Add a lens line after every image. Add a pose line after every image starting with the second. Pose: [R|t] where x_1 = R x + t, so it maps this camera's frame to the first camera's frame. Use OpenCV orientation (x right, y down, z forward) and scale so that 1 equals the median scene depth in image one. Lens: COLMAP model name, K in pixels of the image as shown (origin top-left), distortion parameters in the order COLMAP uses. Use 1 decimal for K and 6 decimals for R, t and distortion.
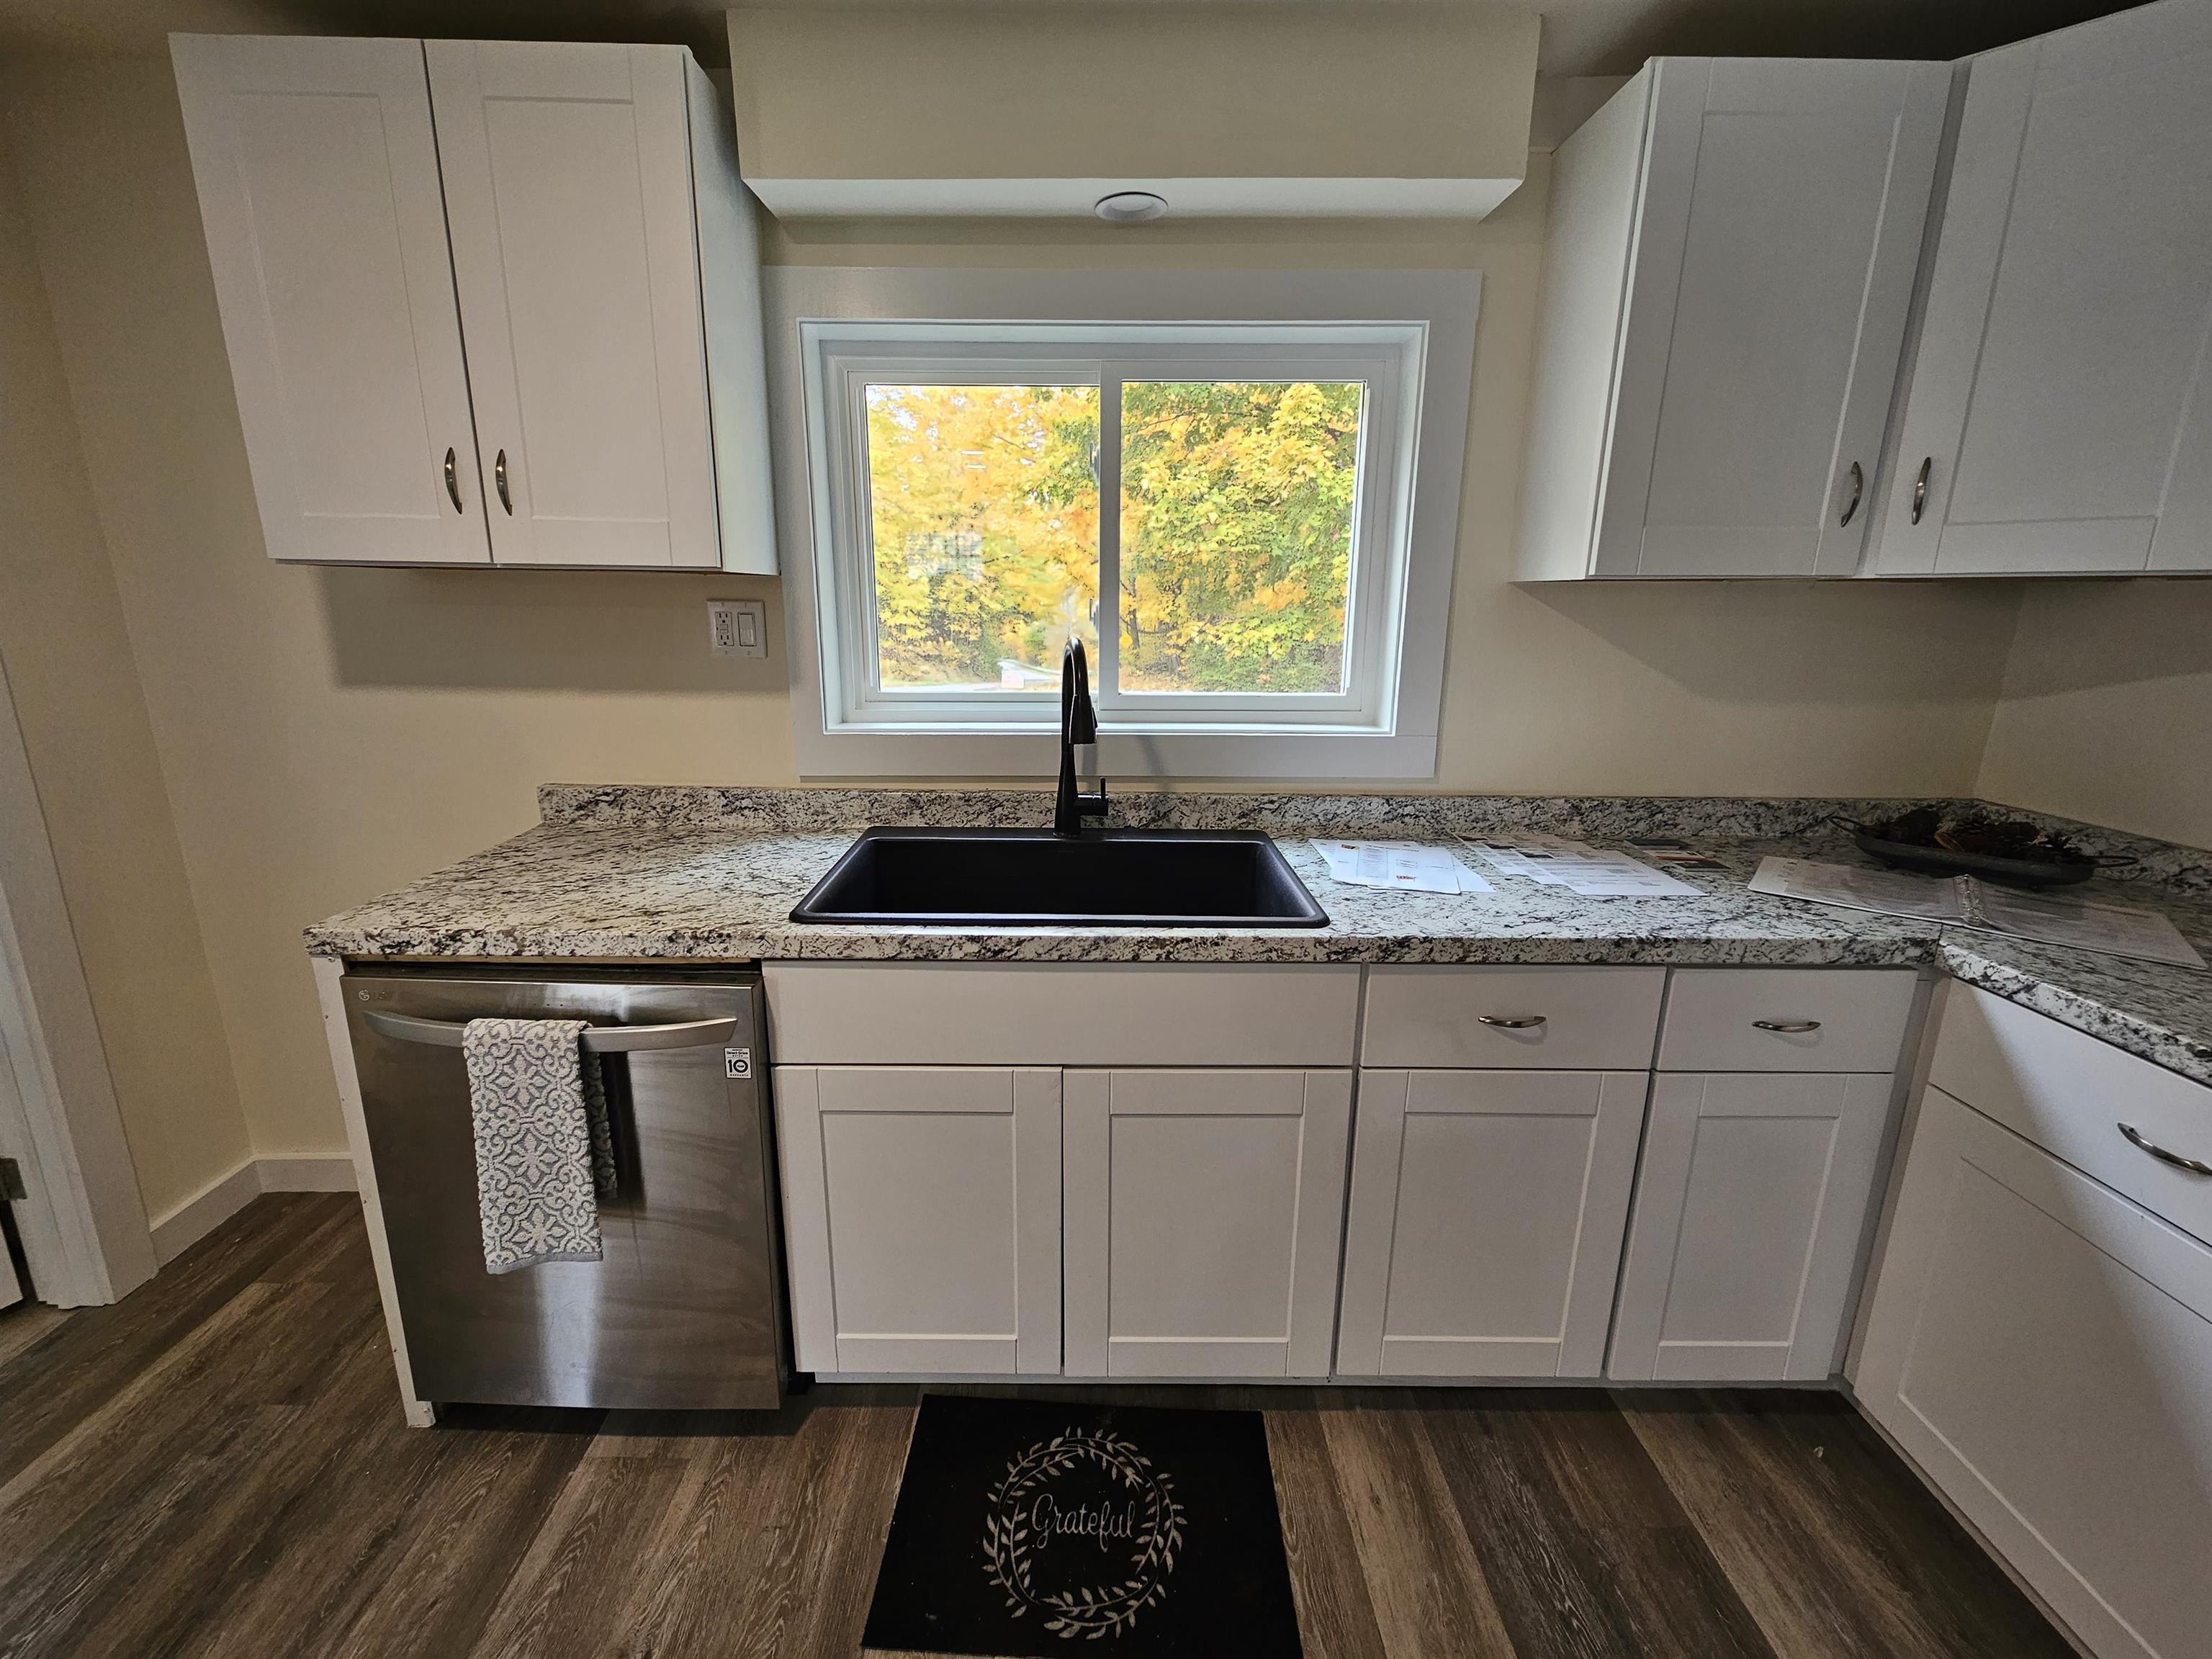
lens RADIAL K [[909.9, 0, 1091.3], [0, 909.9, 816.9], [0, 0, 1]] dist [0.000923, -0.000432]
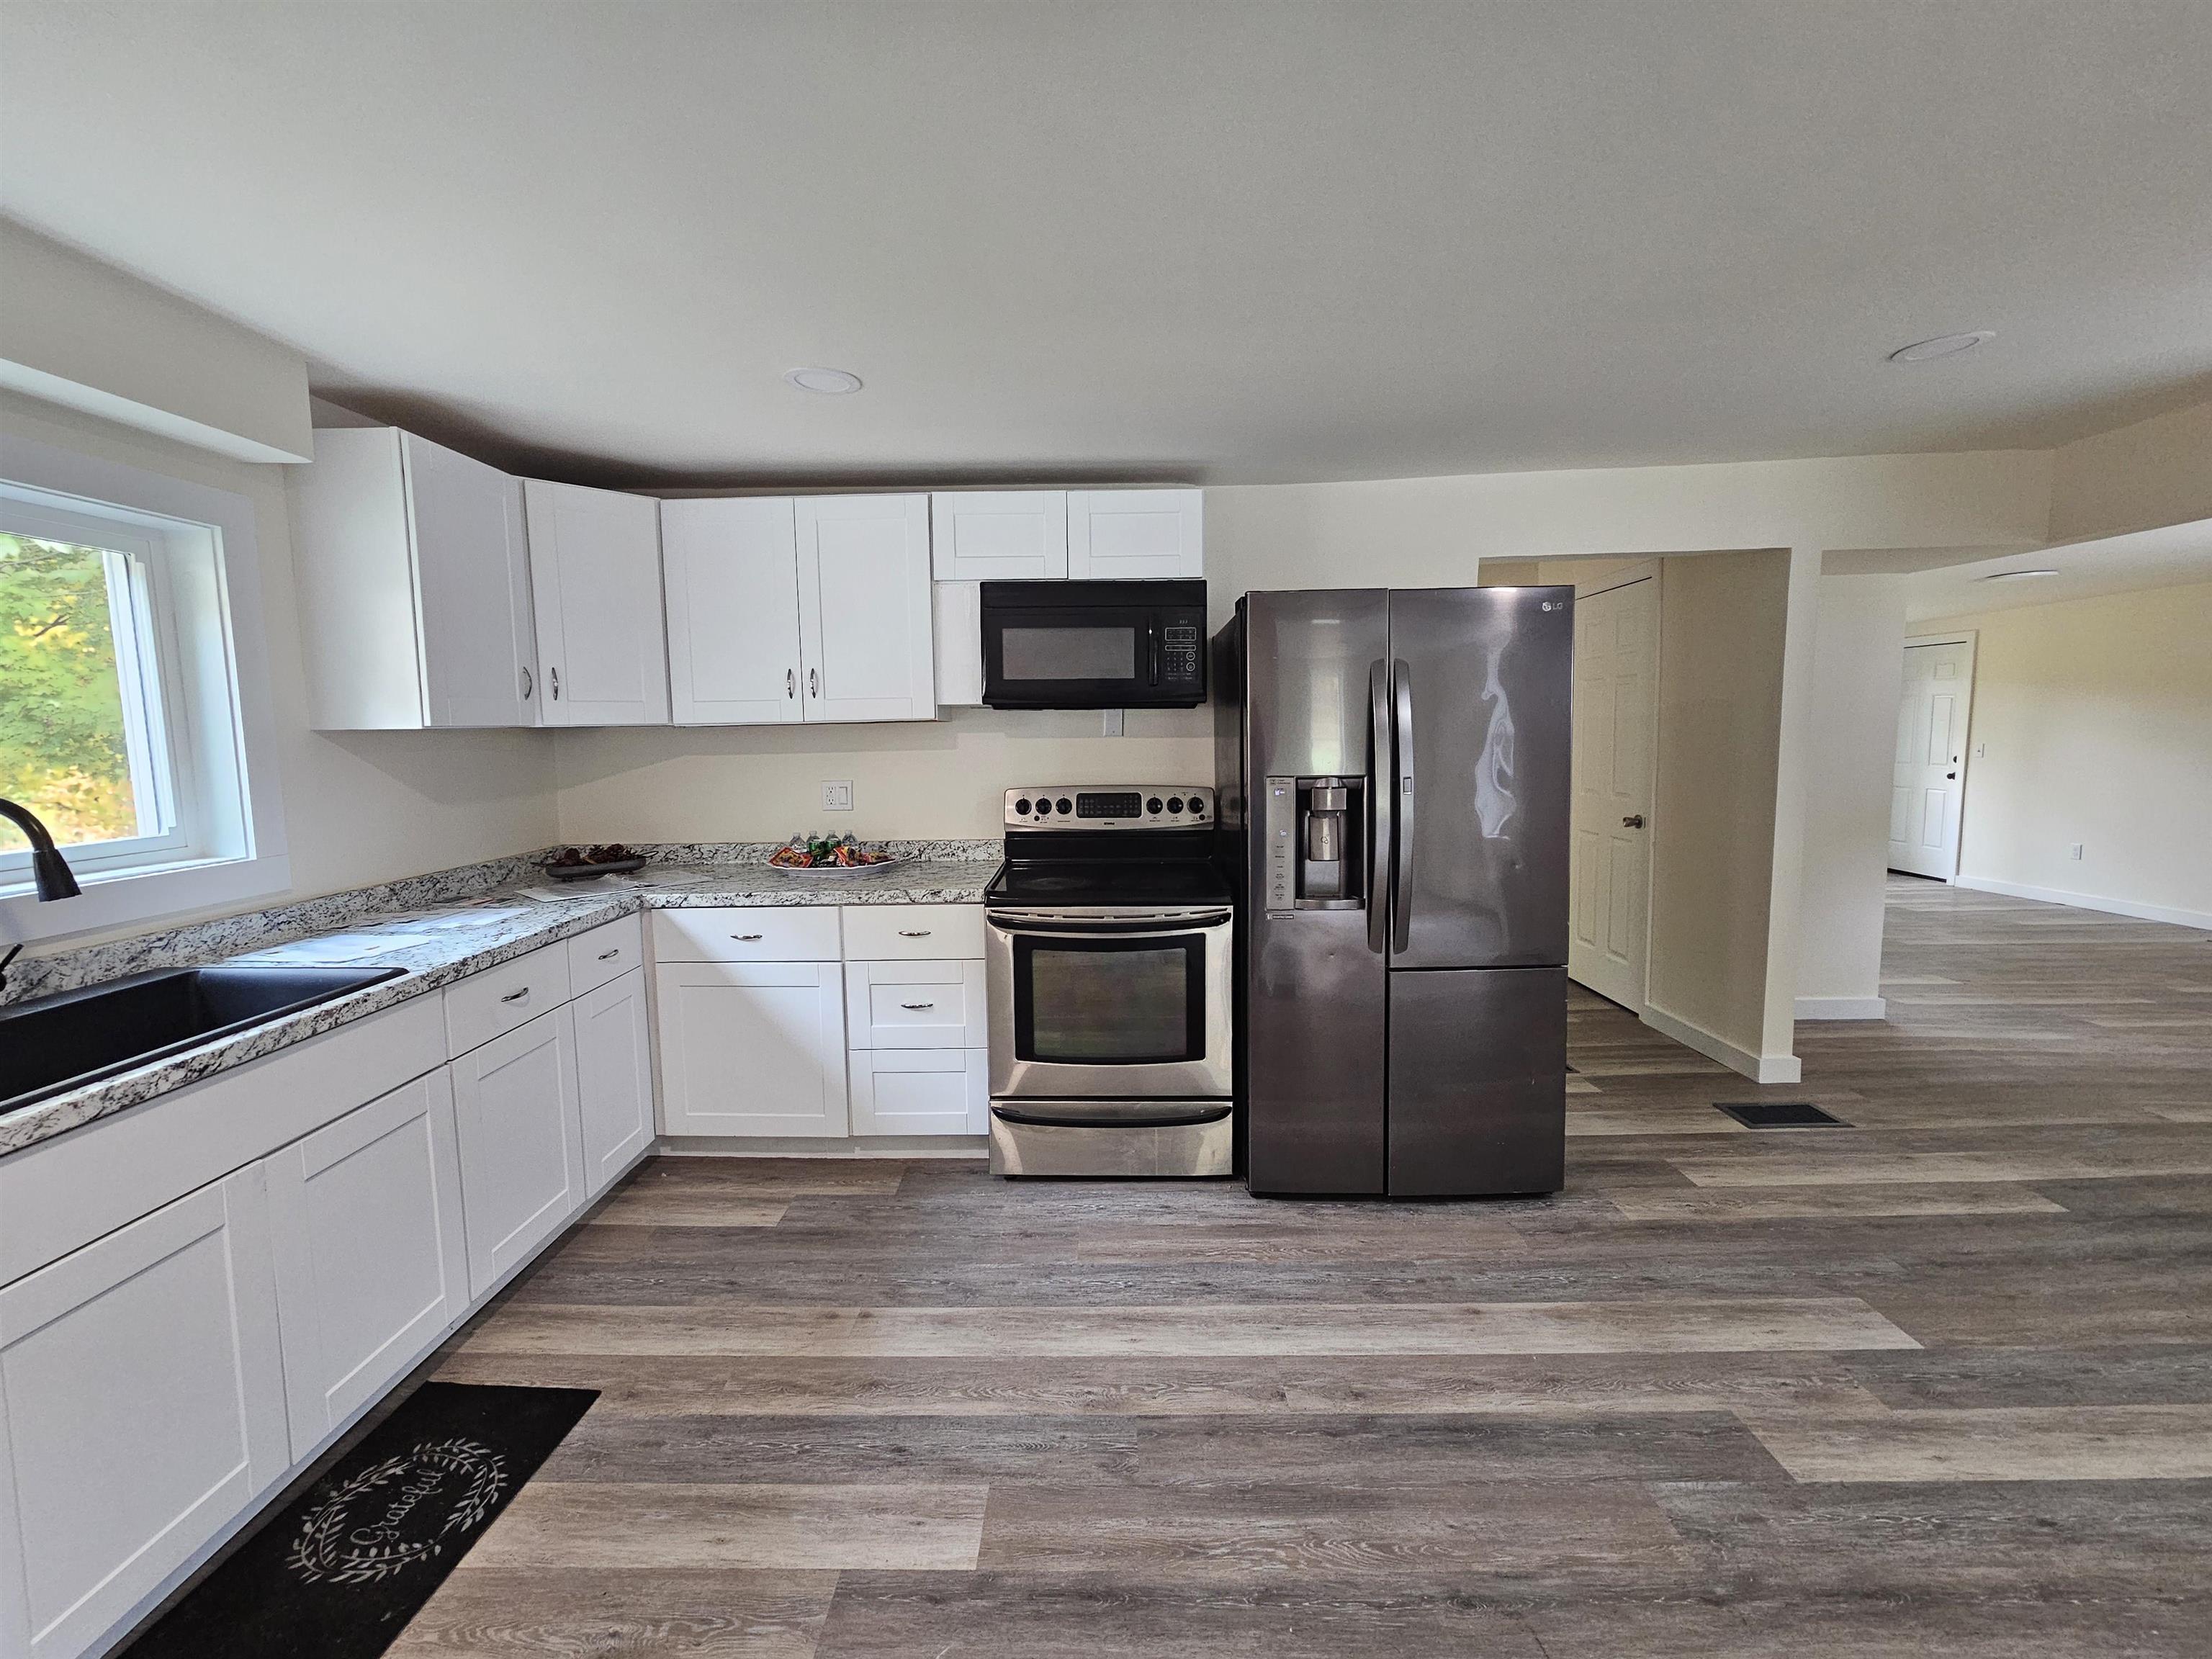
lens RADIAL K [[909.9, 0, 1091.3], [0, 909.9, 816.9], [0, 0, 1]] dist [0.000923, -0.000432]
pose [[0.022801, -0.105715, 0.994135, -1.011672], [0.244799, 0.964712, 0.096971, 0.010545], [-0.969306, 0.241152, 0.047876, -0.136567]]
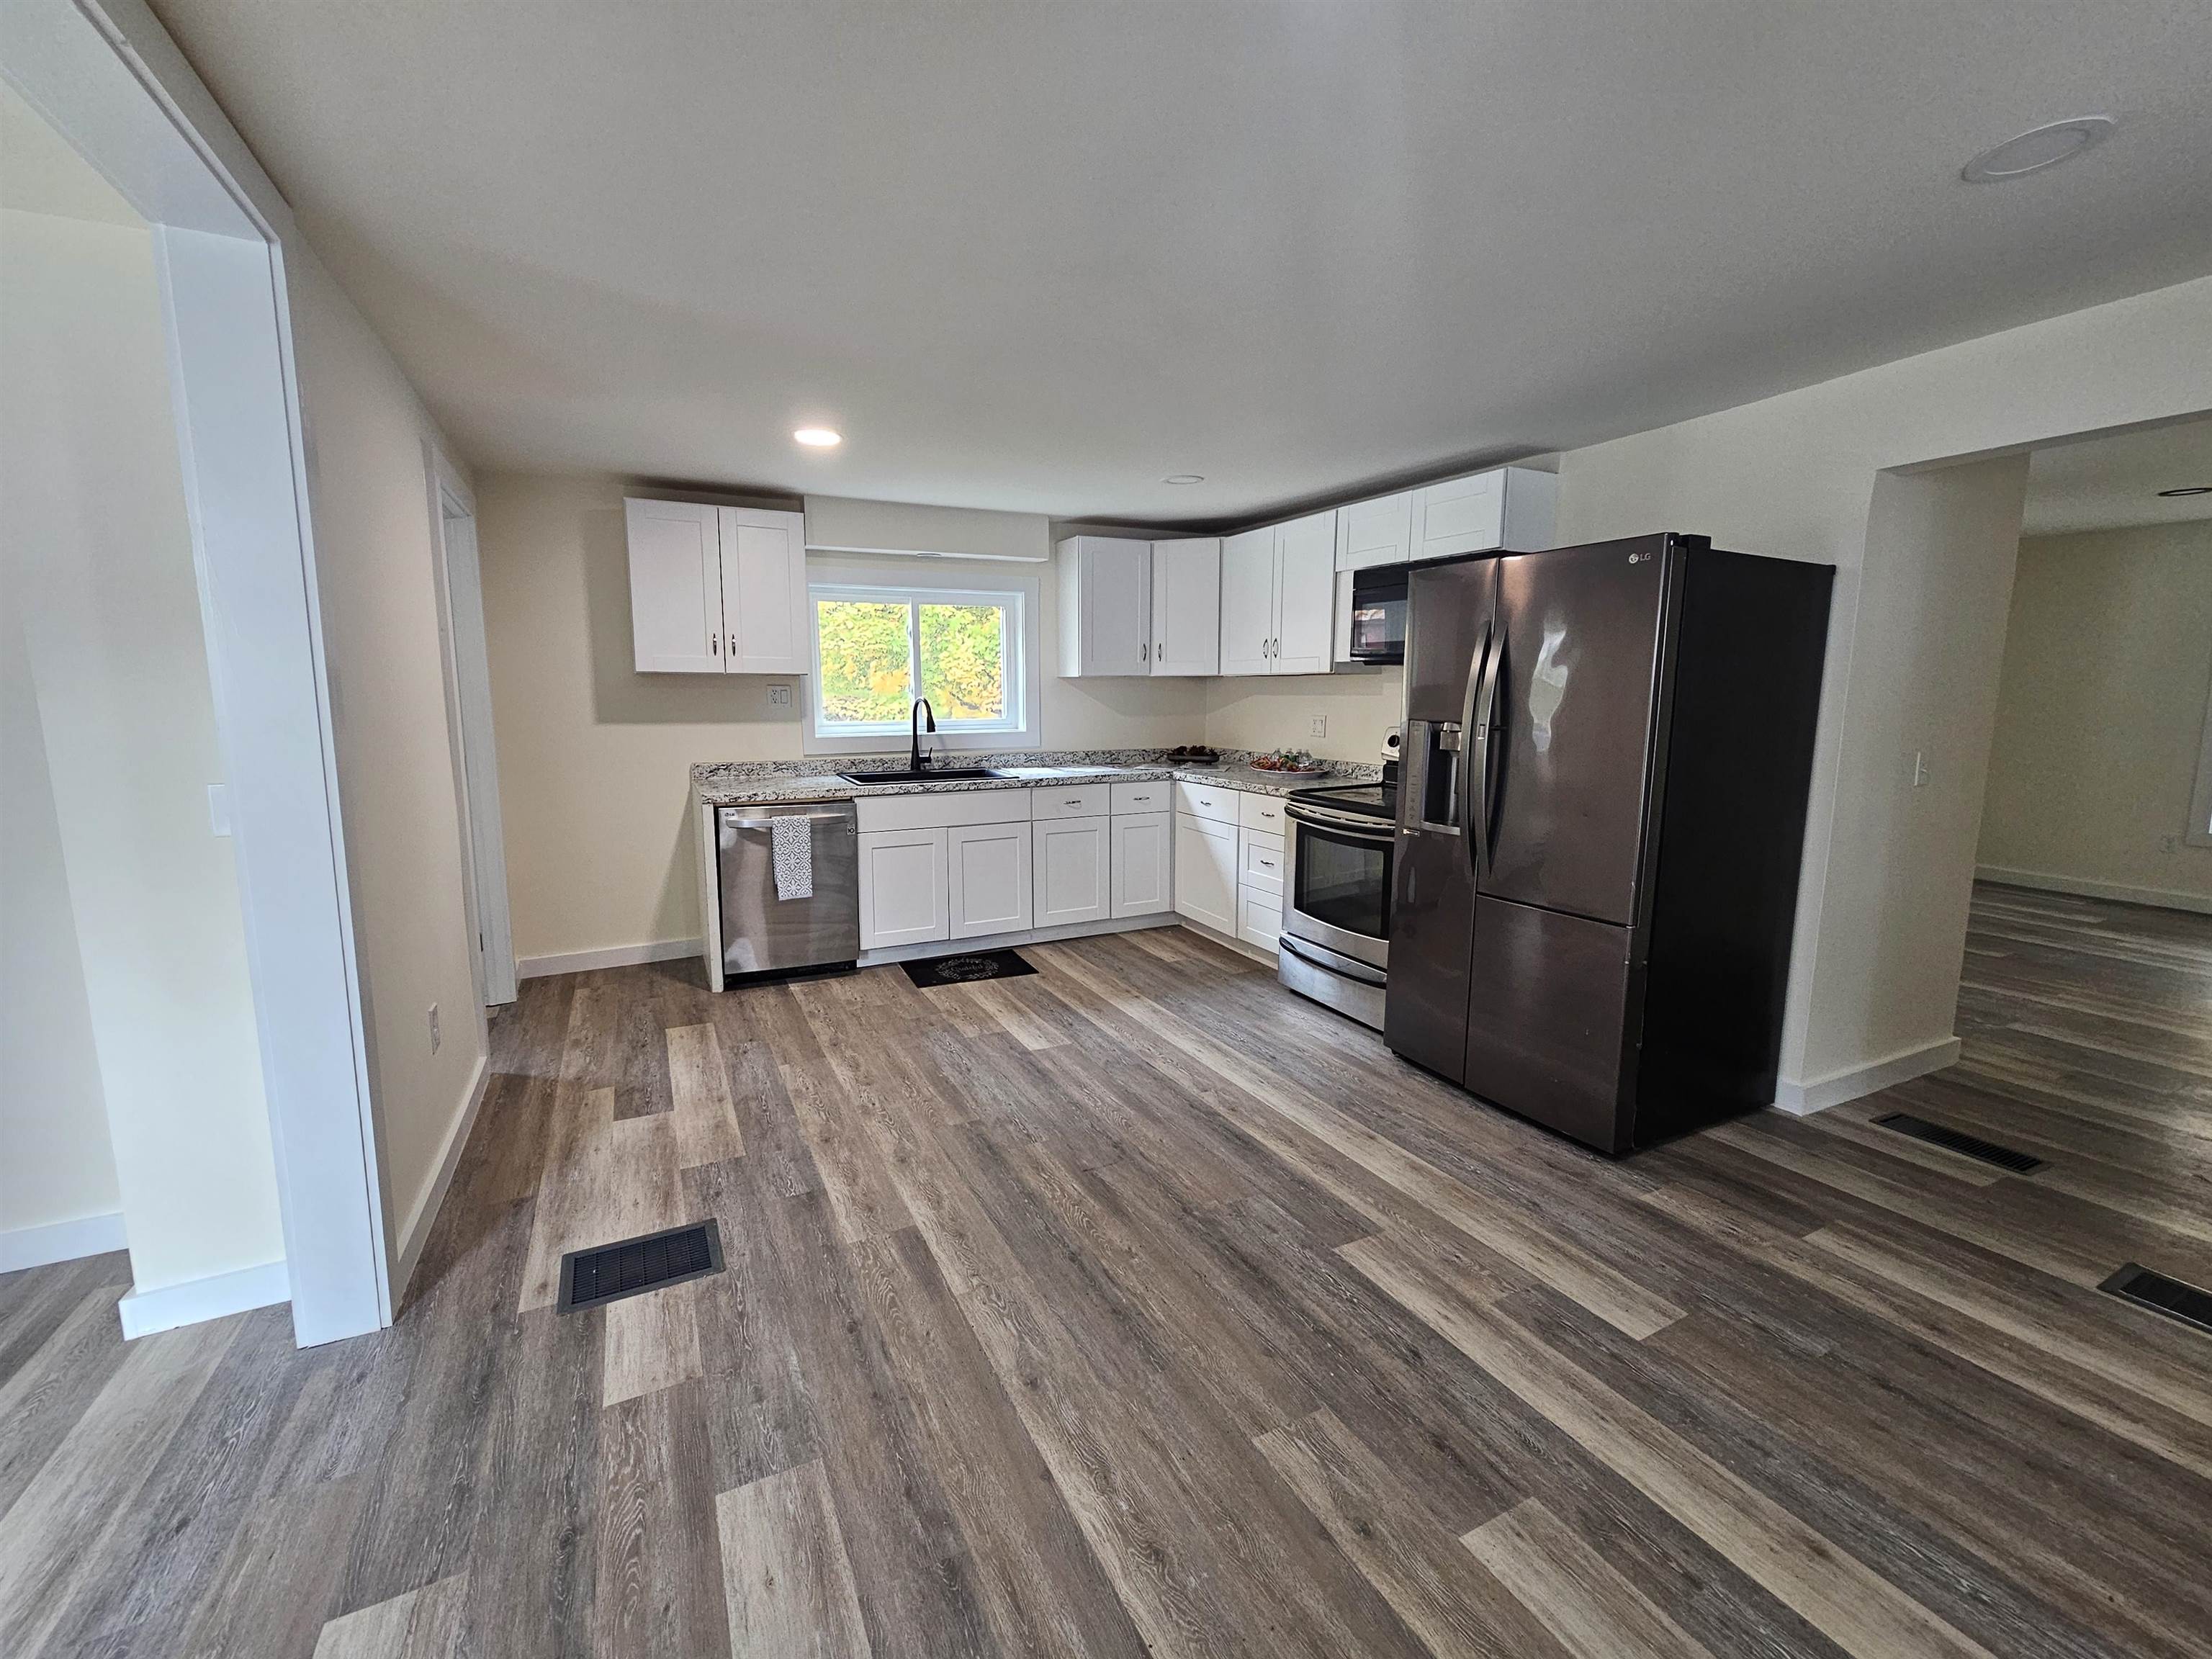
lens RADIAL K [[909.9, 0, 1091.3], [0, 909.9, 816.9], [0, 0, 1]] dist [0.000923, -0.000432]
pose [[0.894941, -0.071079, 0.440486, -0.928635], [0.109605, 0.992001, -0.062611, 0.465857], [-0.432513, 0.104313, 0.895573, -1.970099]]
